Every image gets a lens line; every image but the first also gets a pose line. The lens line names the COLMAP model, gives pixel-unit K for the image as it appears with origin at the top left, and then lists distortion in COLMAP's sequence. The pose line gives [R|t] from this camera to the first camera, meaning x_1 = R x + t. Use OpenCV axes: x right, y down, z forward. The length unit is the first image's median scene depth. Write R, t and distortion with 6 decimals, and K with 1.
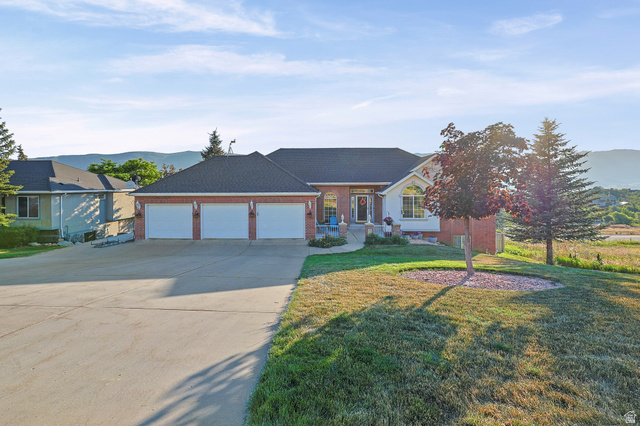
lens RADIAL K [[282.8, 0, 313.8], [0, 282.8, 185.9], [0, 0, 1]] dist [0.000808, -0.000285]
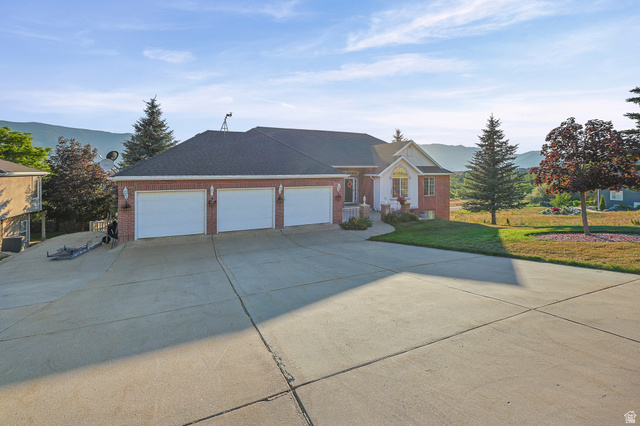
lens RADIAL K [[282.8, 0, 320.6], [0, 282.8, 173.6], [0, 0, 1]] dist [0.000808, -0.000285]
pose [[0.906639, -0.002527, 0.421900, -0.399428], [-0.002591, 0.999930, 0.011555, 0.007185], [-0.421900, -0.011569, 0.906569, 0.122049]]
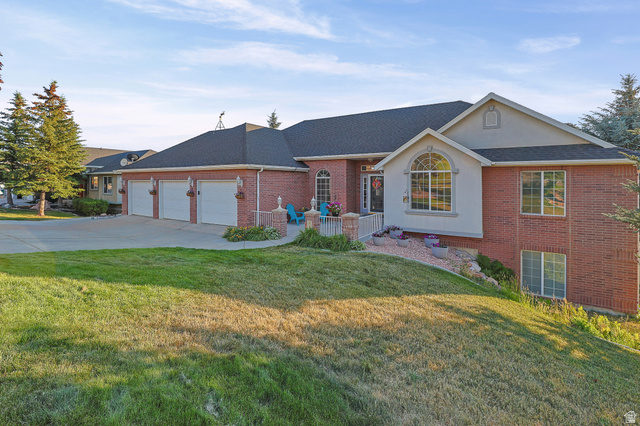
lens RADIAL K [[282.8, 0, 317.4], [0, 282.8, 184.8], [0, 0, 1]] dist [0.000808, -0.000285]
pose [[0.866634, 0.010194, -0.498839, 0.438945], [0.000728, 0.999764, 0.021695, 0.048360], [0.498943, -0.019164, 0.866423, 0.384584]]
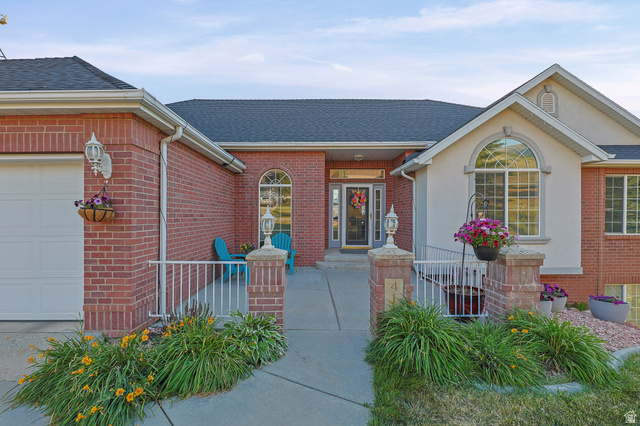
lens RADIAL K [[282.8, 0, 316.5], [0, 282.8, 215.5], [0, 0, 1]] dist [0.000808, -0.000285]
pose [[0.999628, 0.000715, 0.027279, 0.112396], [-0.000871, 0.999983, 0.005734, 0.087094], [-0.027274, -0.005755, 0.999611, 0.659299]]
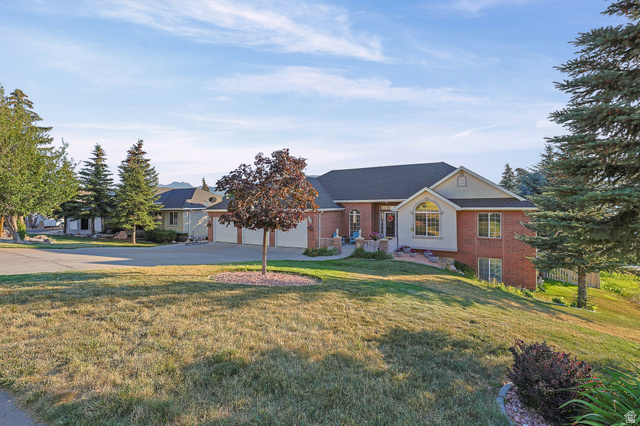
lens RADIAL K [[269.2, 0, 324.7], [0, 269.2, 210.3], [0, 0, 1]] dist [-0.002347, -0.000302]
pose [[0.894827, 0.001645, -0.446410, 0.448894], [0.009983, 0.999669, 0.023695, 0.001176], [0.446302, -0.025659, 0.894515, 0.023750]]
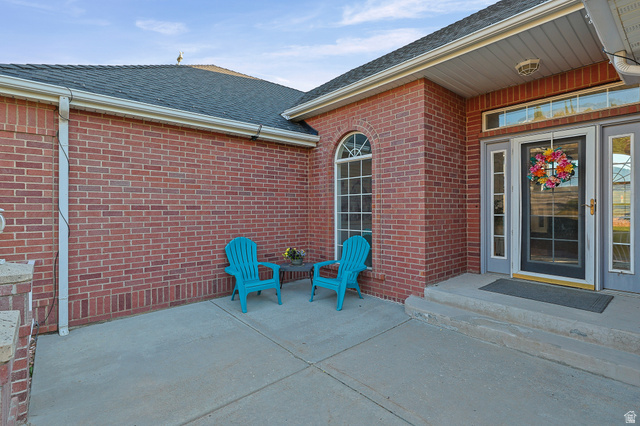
lens RADIAL K [[305.4, 0, 325.6], [0, 305.4, 209.8], [0, 0, 1]] dist [0.000754, 0.000135]
pose [[0.666190, 0.002714, -0.745777, 0.250872], [0.008634, 0.999898, 0.011352, 0.088692], [0.745732, -0.014001, 0.666098, 0.867149]]
